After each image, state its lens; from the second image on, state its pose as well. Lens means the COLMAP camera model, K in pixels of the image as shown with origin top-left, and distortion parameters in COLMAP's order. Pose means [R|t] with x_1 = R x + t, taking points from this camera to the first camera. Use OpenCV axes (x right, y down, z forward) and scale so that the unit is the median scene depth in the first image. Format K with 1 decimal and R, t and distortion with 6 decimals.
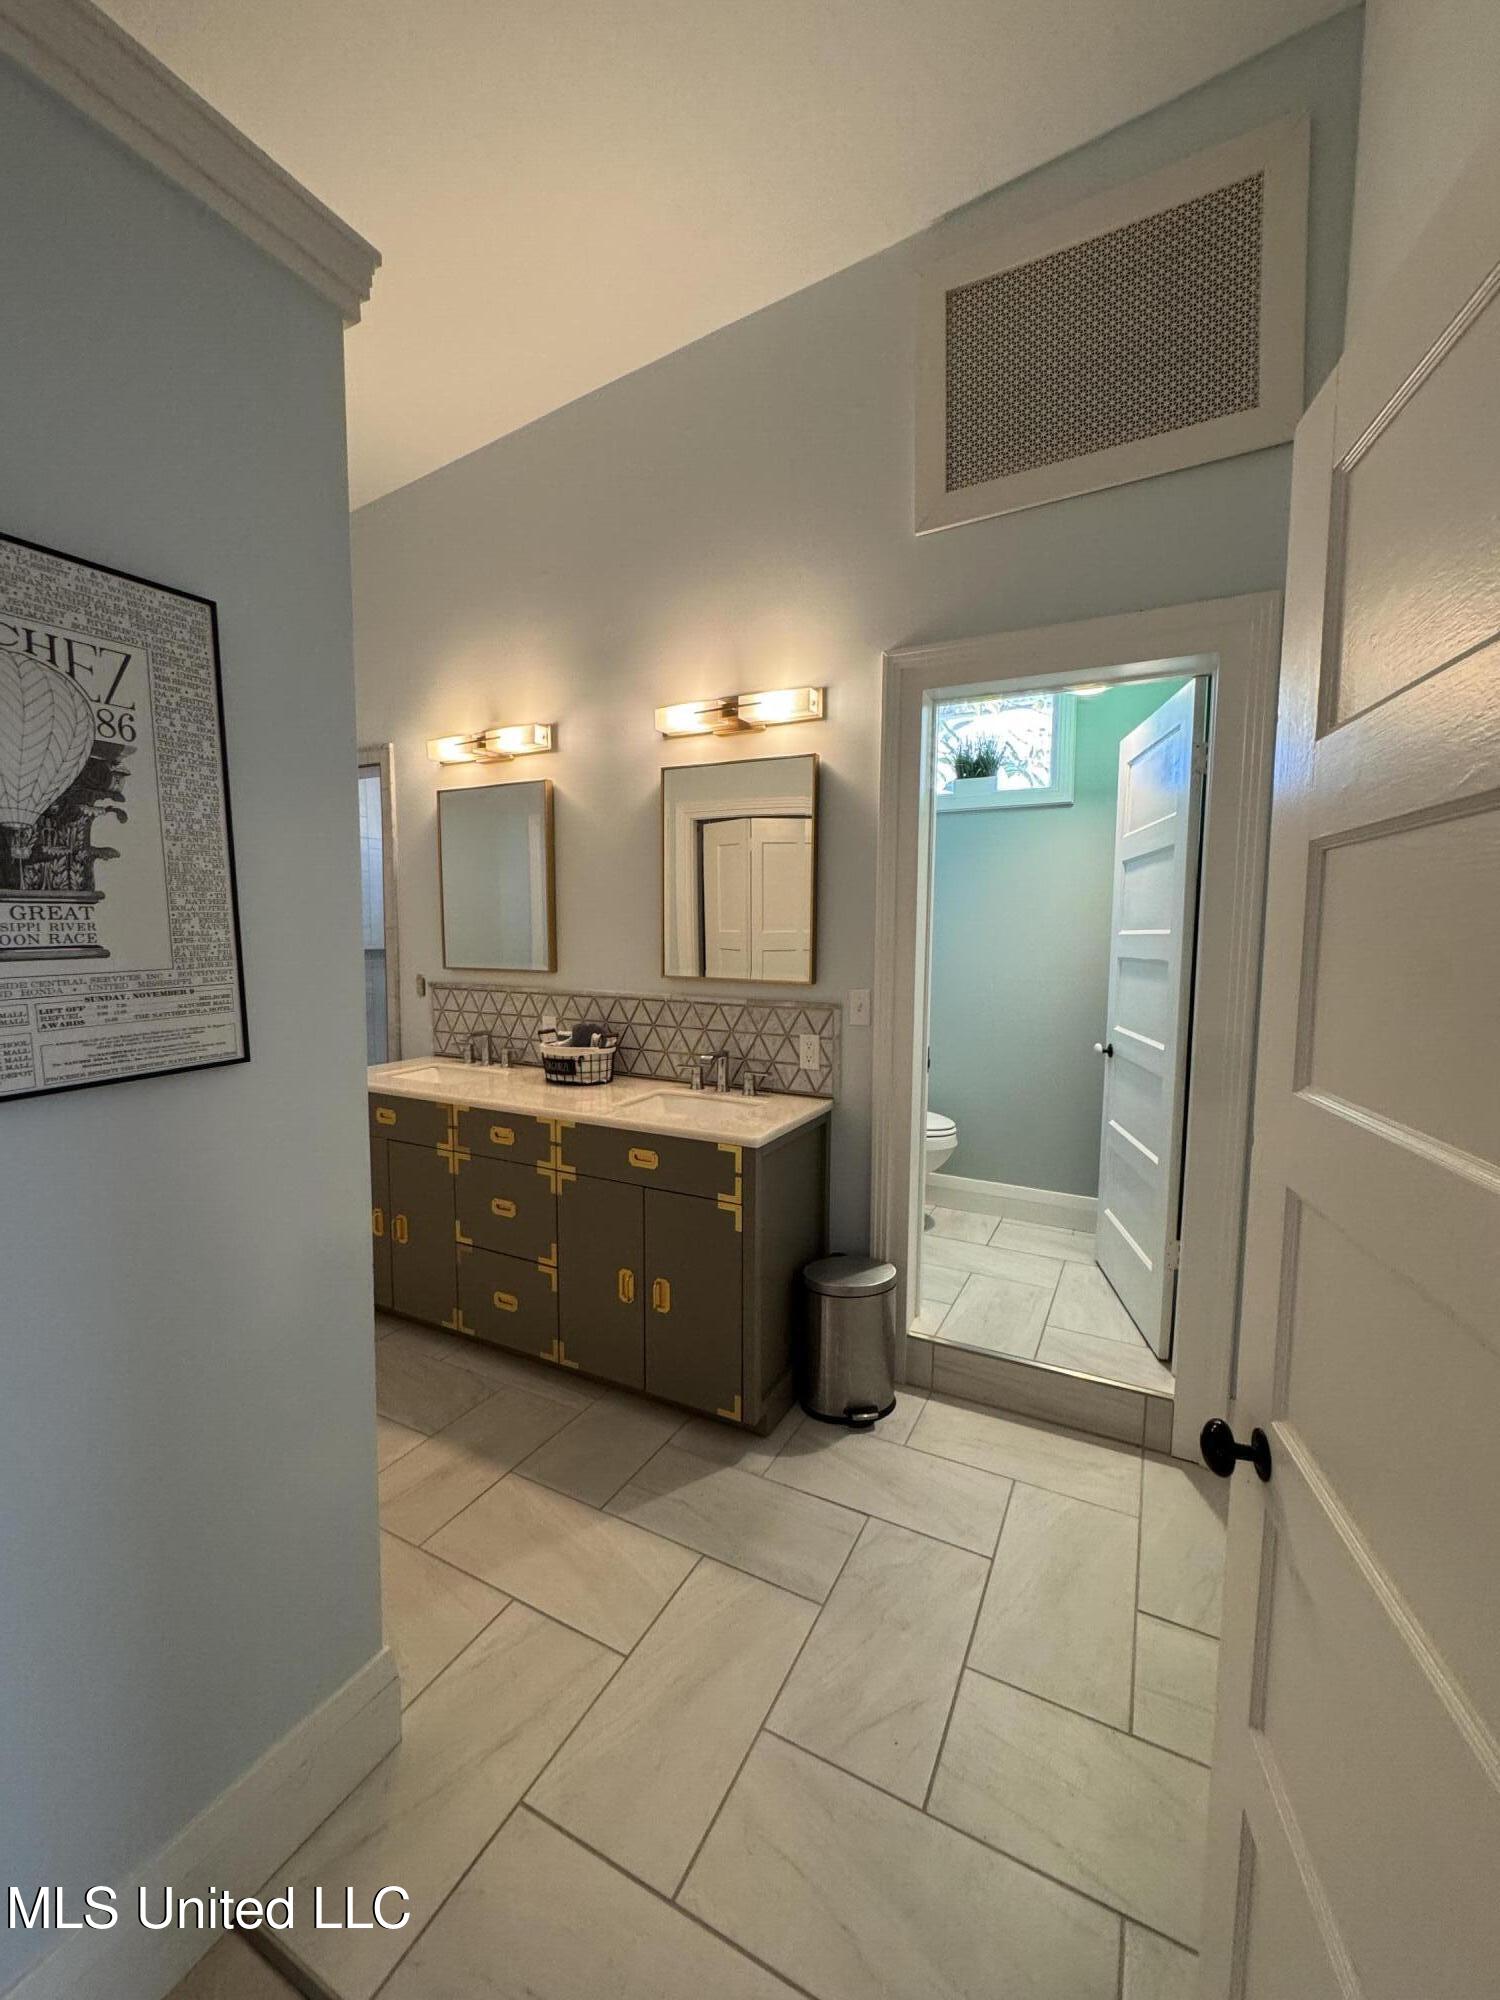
lens RADIAL K [[802.8, 0, 750.0], [0, 802.8, 1000.0], [0, 0, 1]] dist [0.000369, 0.000050]
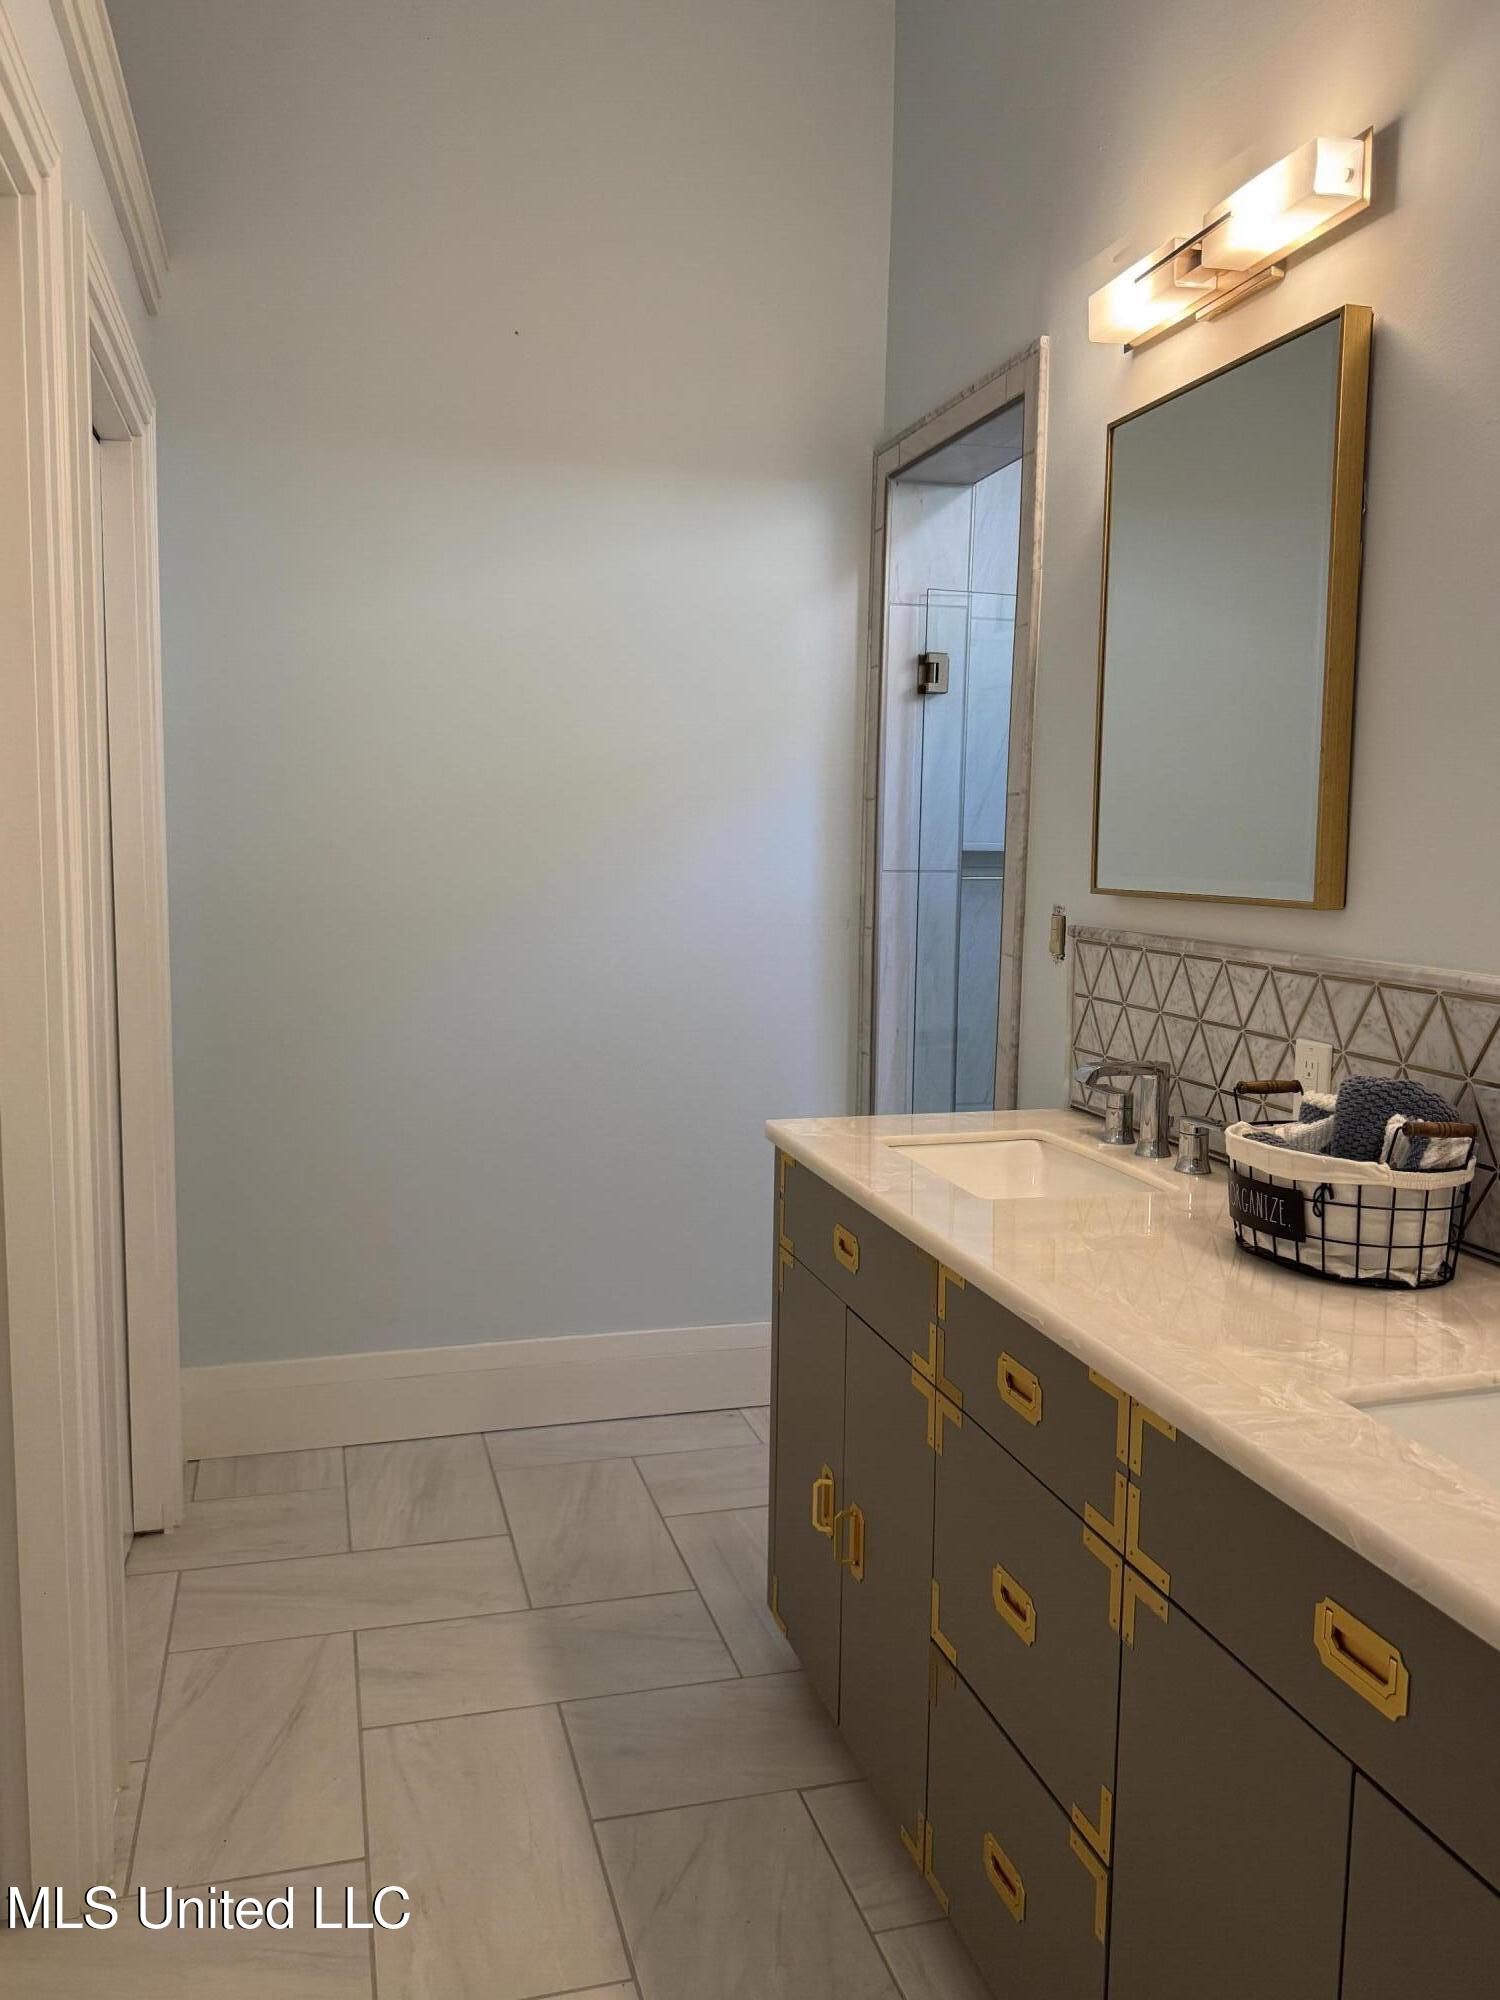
lens RADIAL K [[1520.2, 0, 743.7], [0, 1520.2, 1004.4], [0, 0, 1]] dist [0.079730, -0.121915]
pose [[0.684985, 0.082622, -0.723857, 0.051311], [-0.068113, 0.996460, 0.049283, -0.011145], [0.725366, 0.015546, 0.688188, 0.427113]]
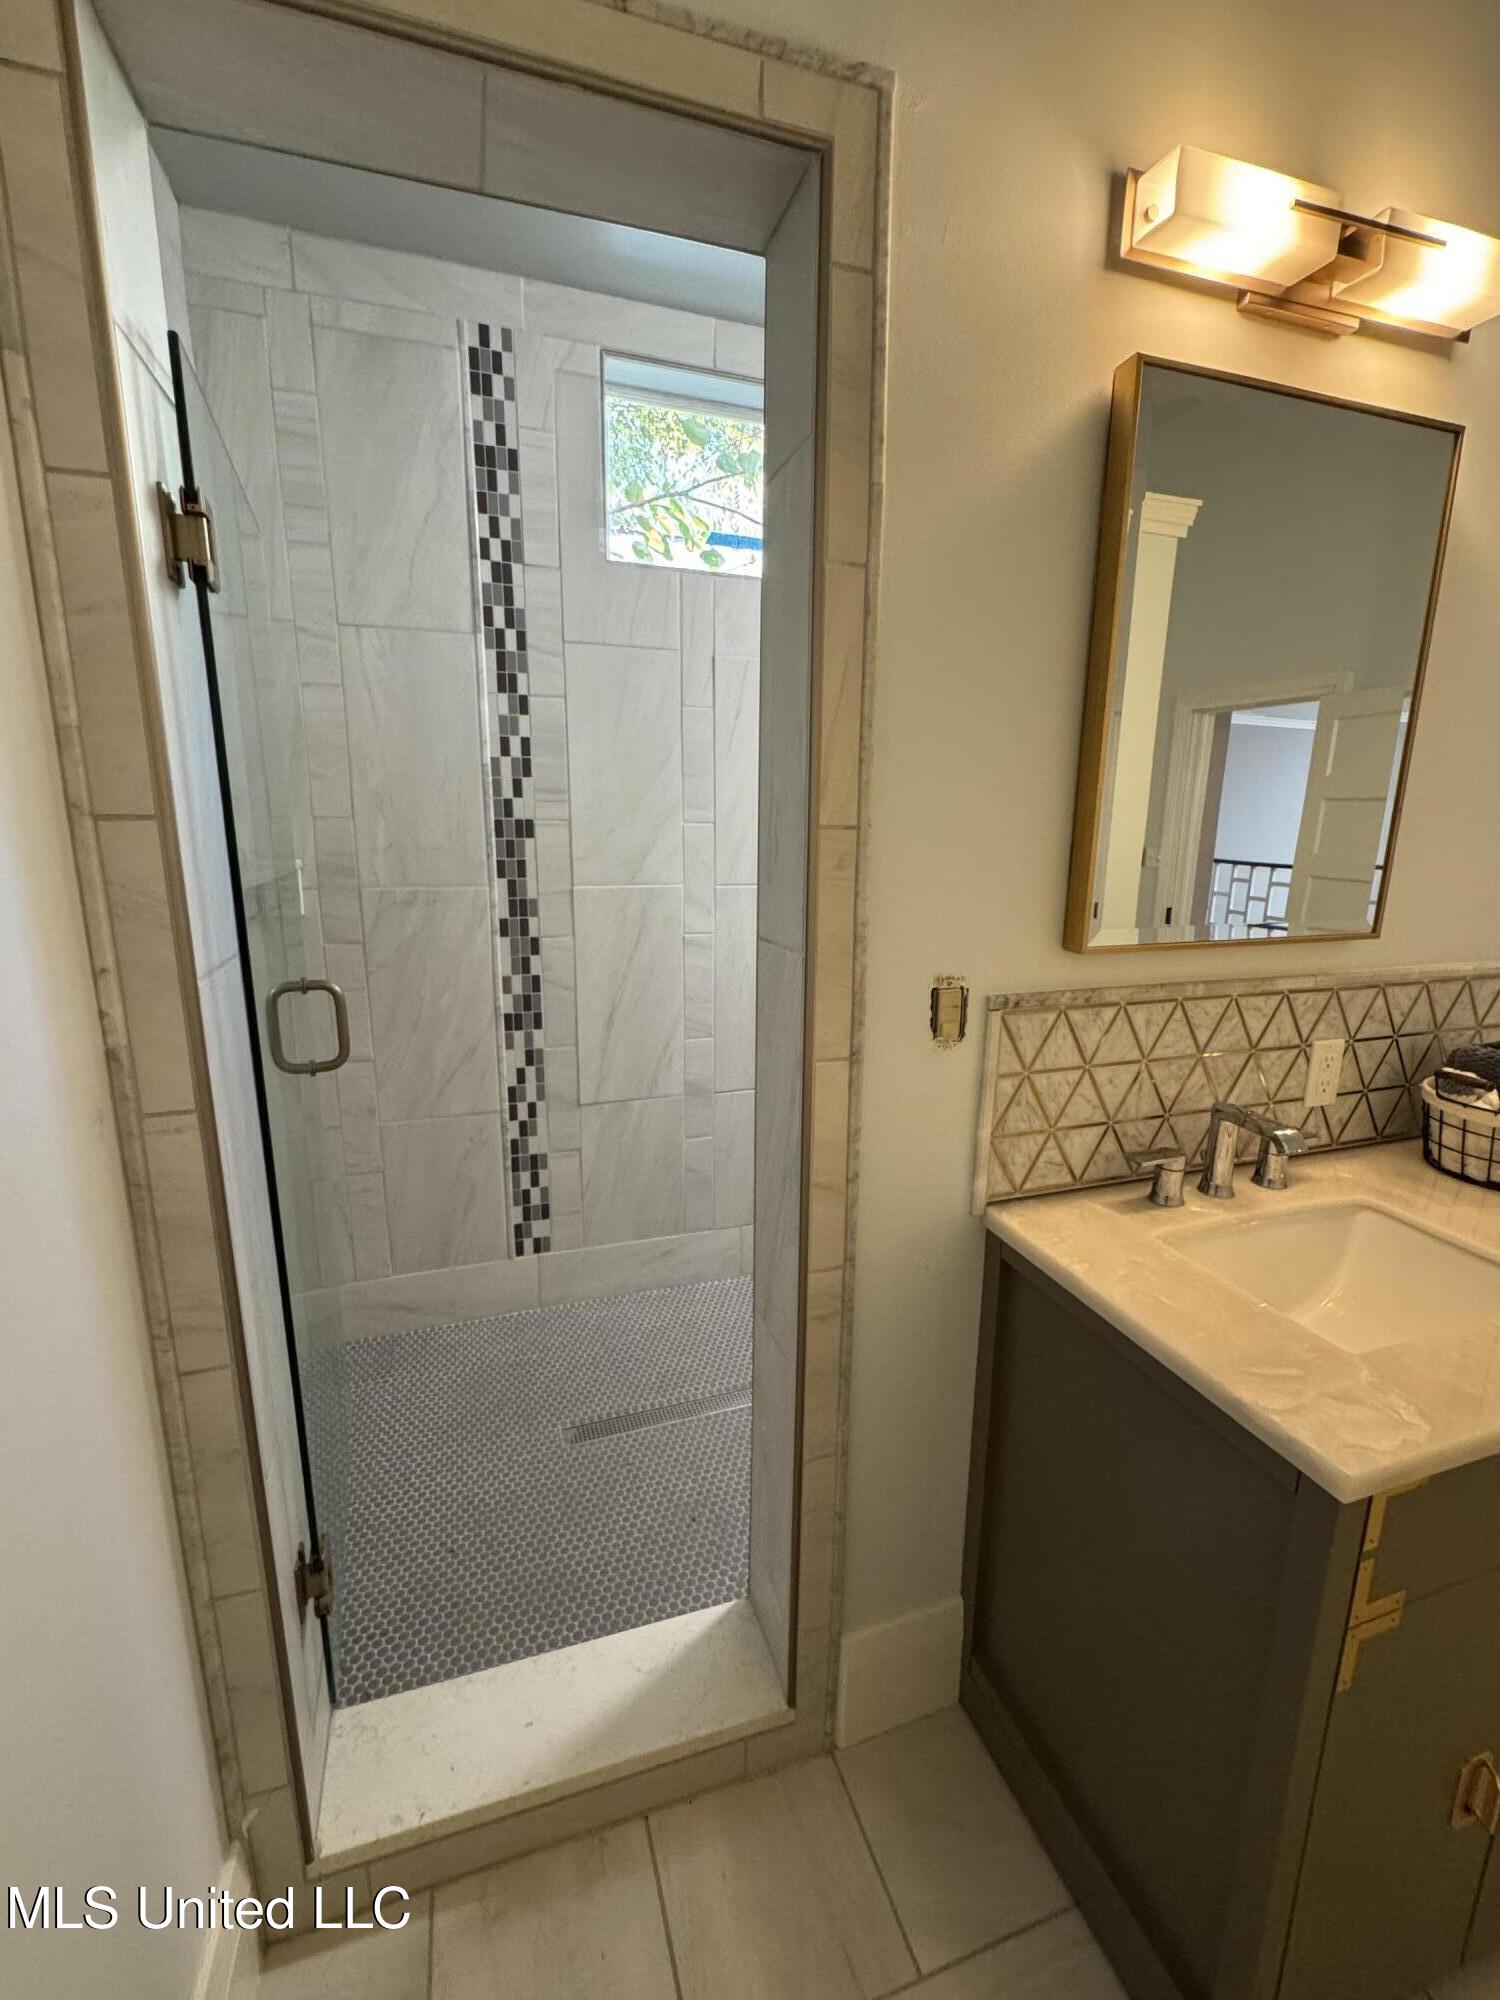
lens RADIAL K [[800.2, 0, 740.2], [0, 800.2, 978.7], [0, 0, 1]] dist [-0.000480, -0.000104]
pose [[0.707604, -0.136819, 0.693237, -0.827856], [0.054867, 0.988752, 0.139138, -0.095593], [-0.704476, -0.060419, 0.707151, 1.007080]]
